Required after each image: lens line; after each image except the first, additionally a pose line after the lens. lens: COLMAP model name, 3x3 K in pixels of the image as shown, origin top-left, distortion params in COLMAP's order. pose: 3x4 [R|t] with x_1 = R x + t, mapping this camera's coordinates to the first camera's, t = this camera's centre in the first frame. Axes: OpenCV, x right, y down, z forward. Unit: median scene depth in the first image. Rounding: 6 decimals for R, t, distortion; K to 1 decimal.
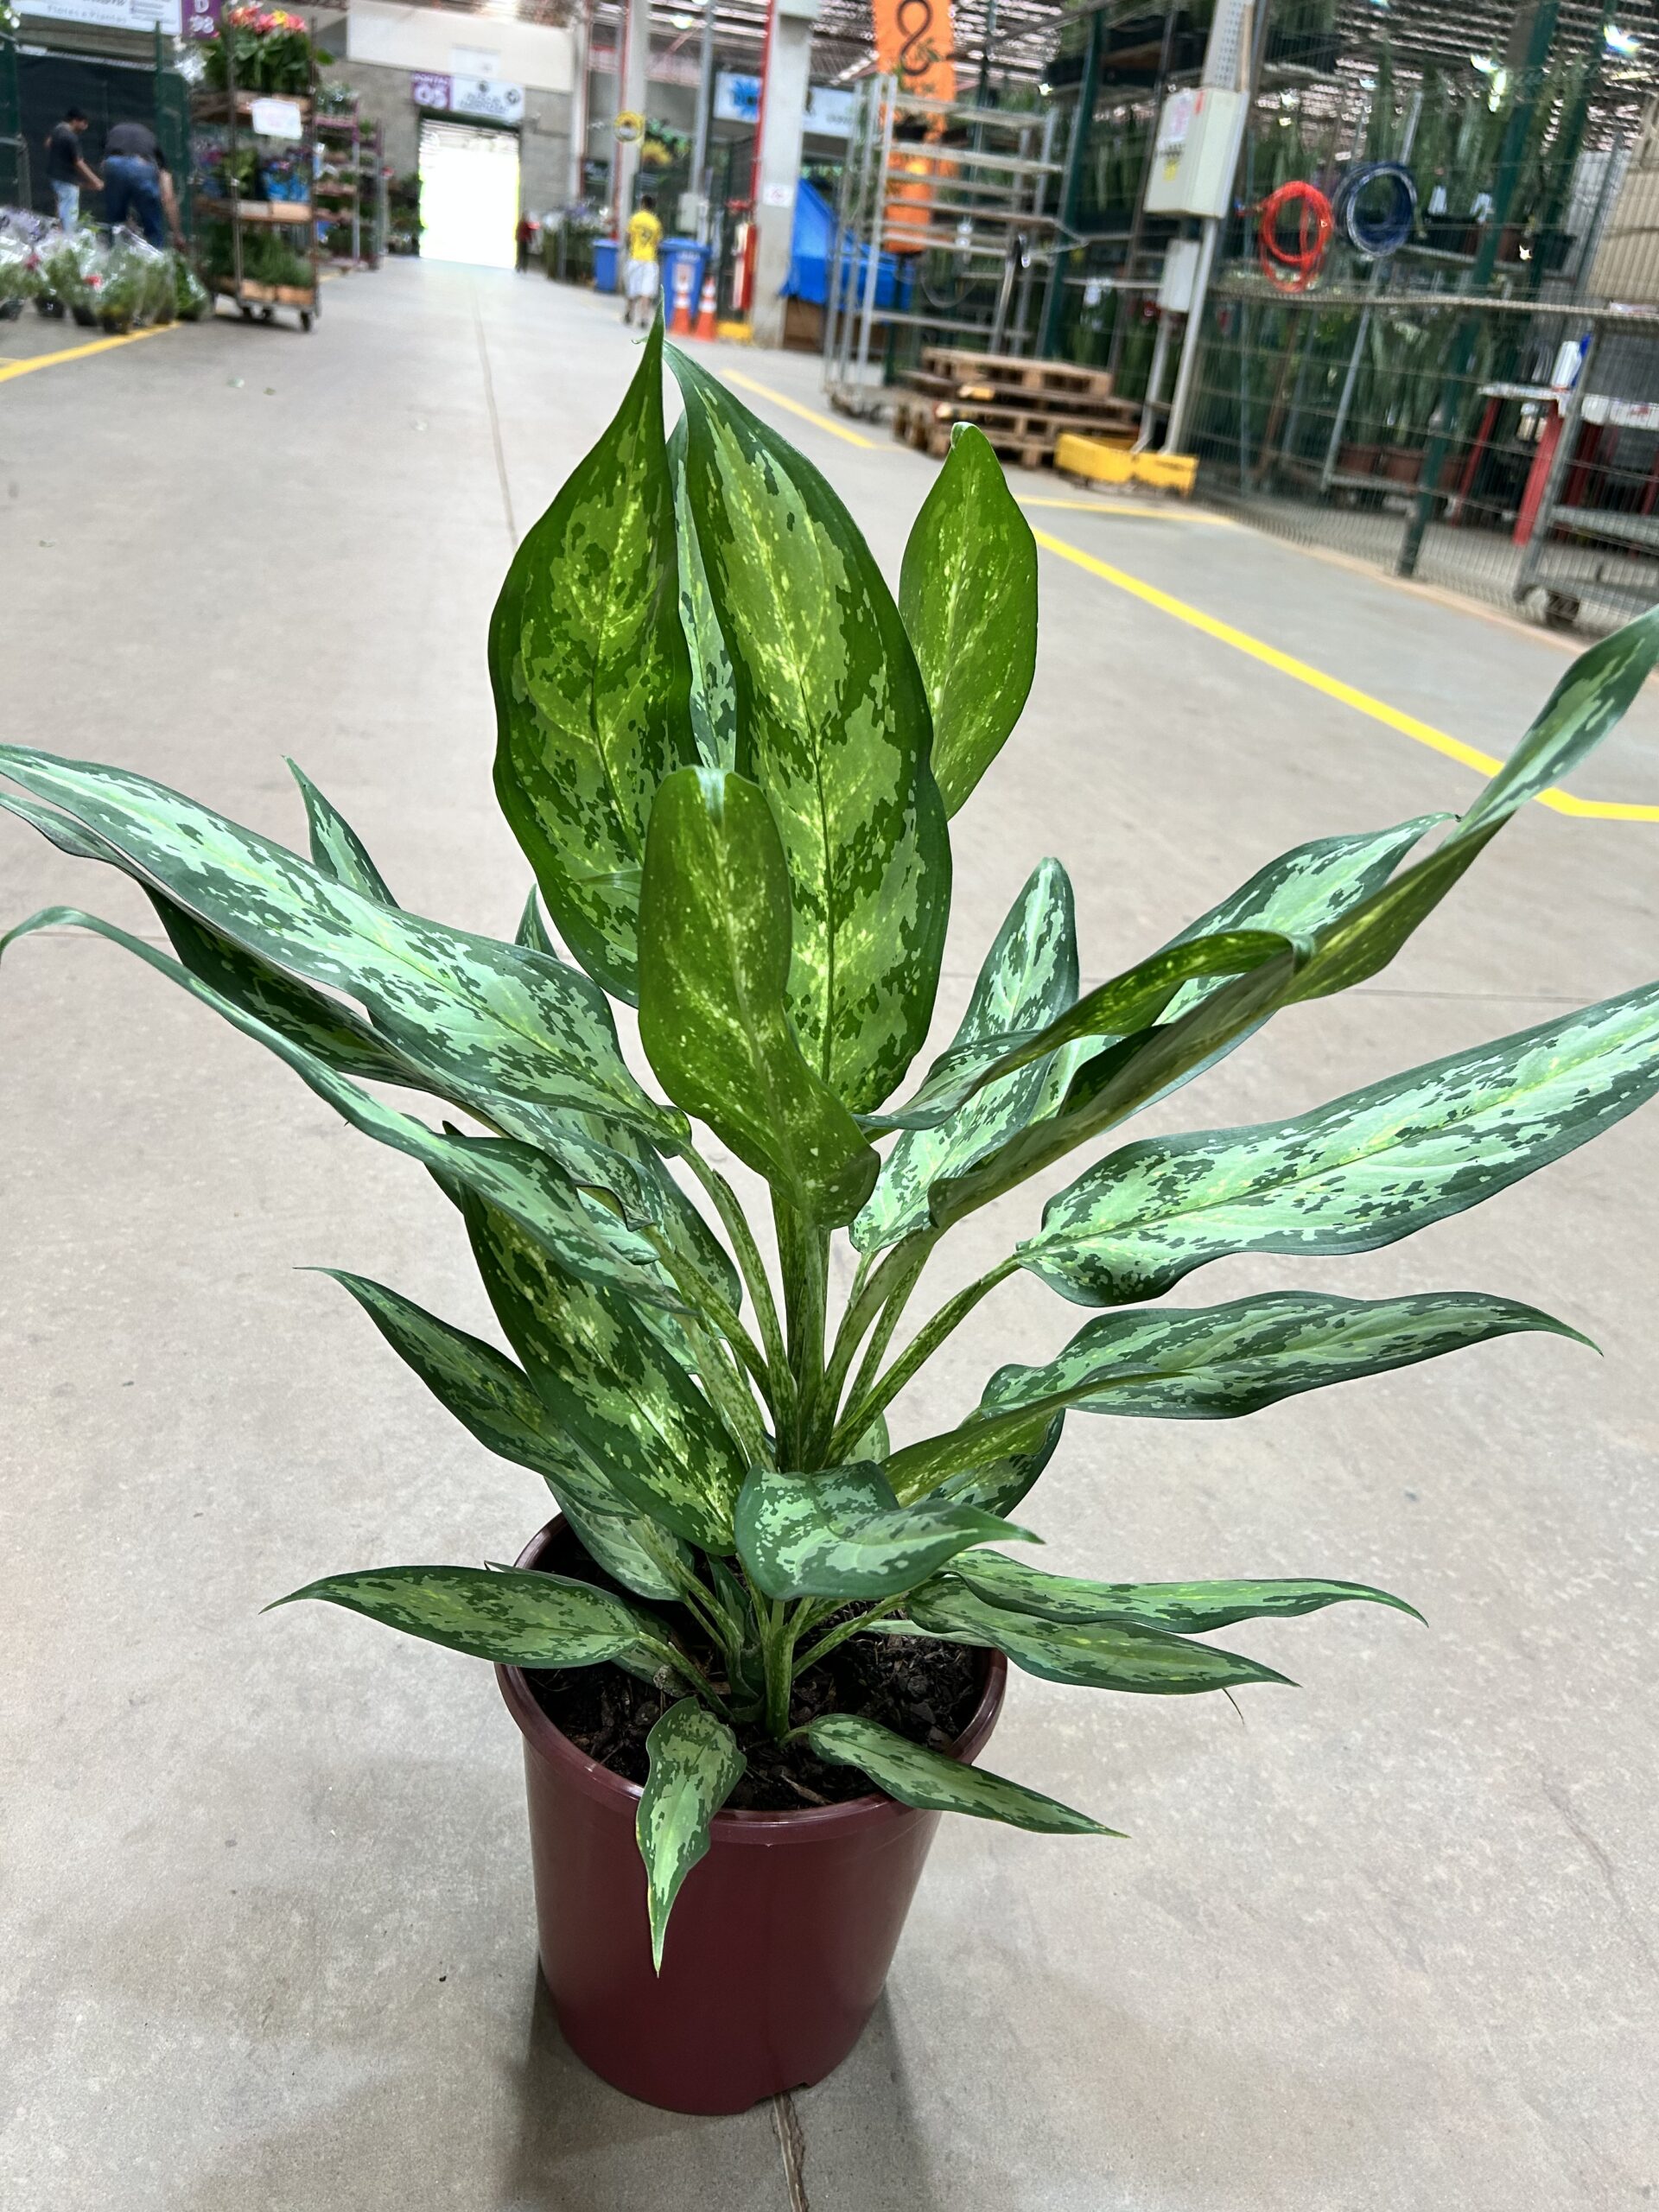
lens RADIAL K [[1694.1, 0, 813.6], [0, 1694.1, 1116.7], [0, 0, 1]] dist [0.027058, -0.030176]
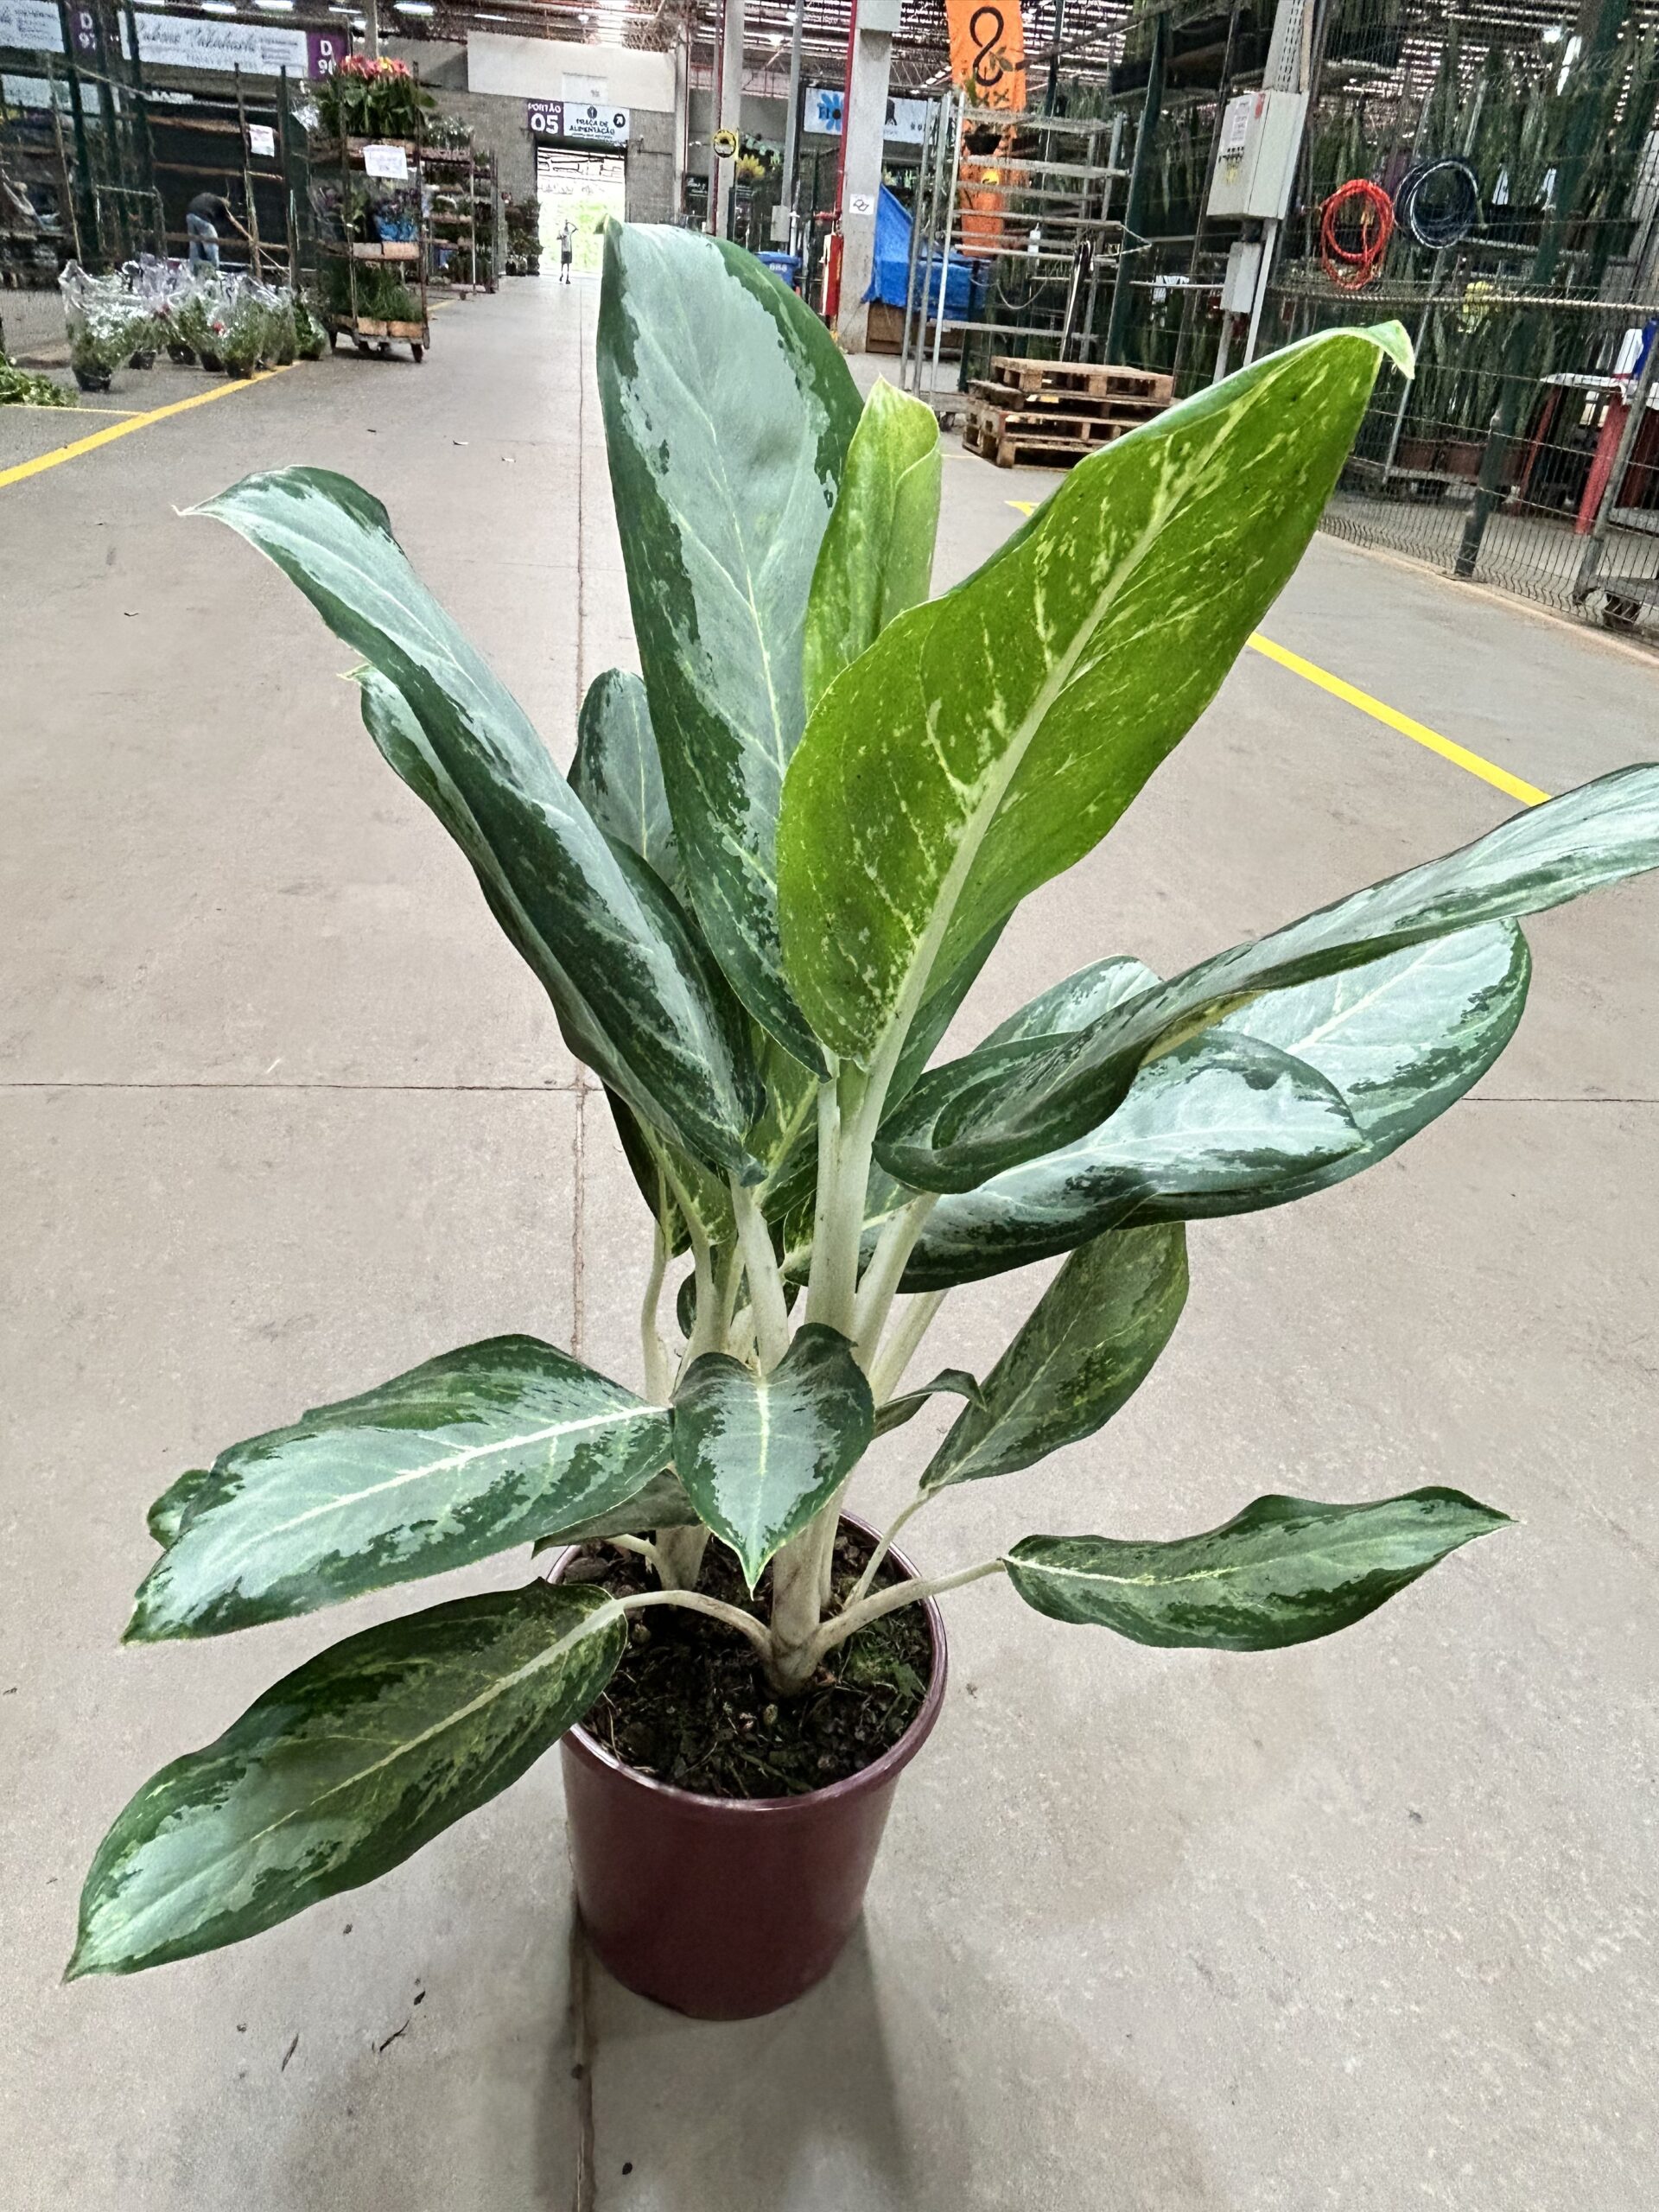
lens RADIAL K [[1548.2, 0, 798.0], [0, 1548.2, 1141.1], [0, 0, 1]] dist [-0.007268, 0.001823]
pose [[0.997322, -0.006491, -0.072843, 0.011436], [0.010295, 0.998595, 0.051973, -0.022491], [0.072404, -0.052583, 0.995988, 0.024022]]
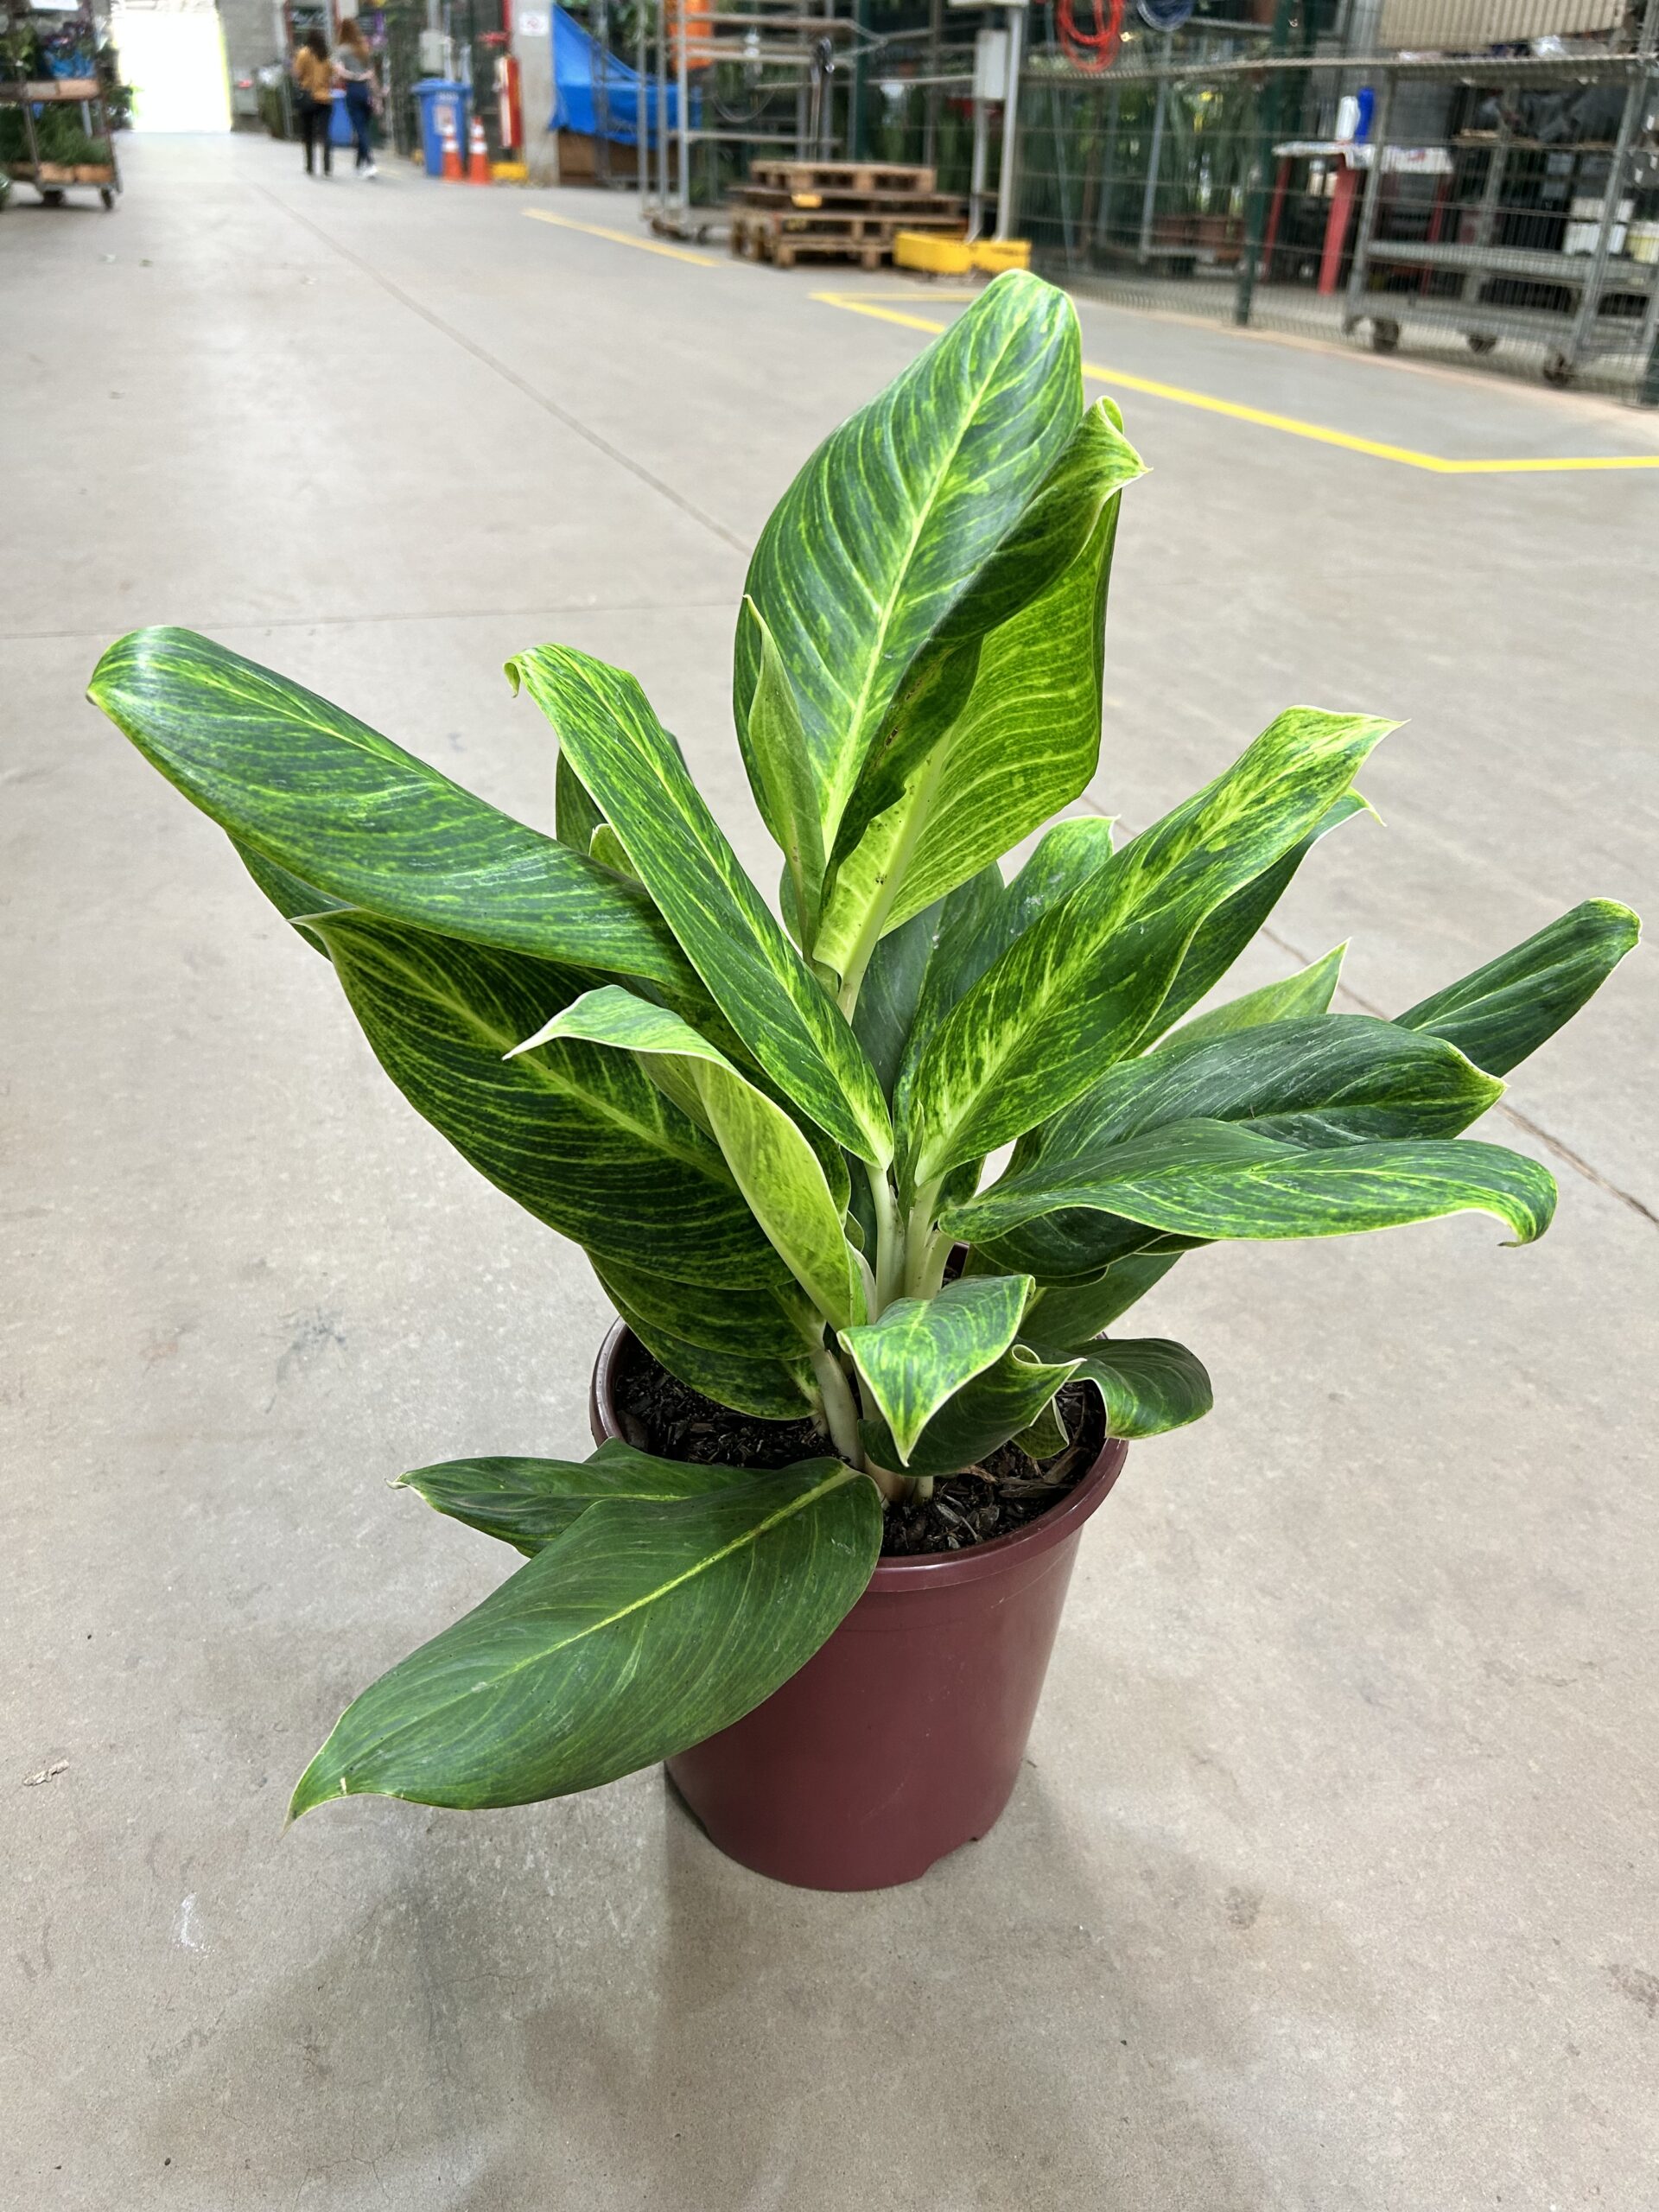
lens RADIAL K [[1693.0, 0, 835.9], [0, 1693.0, 1121.9], [0, 0, 1]] dist [0.064014, -0.081152]
pose [[0.984885, -0.147912, 0.090125, -0.062326], [0.140277, 0.986380, 0.085888, 0.042687], [-0.101602, -0.071947, 0.992220, -0.083239]]
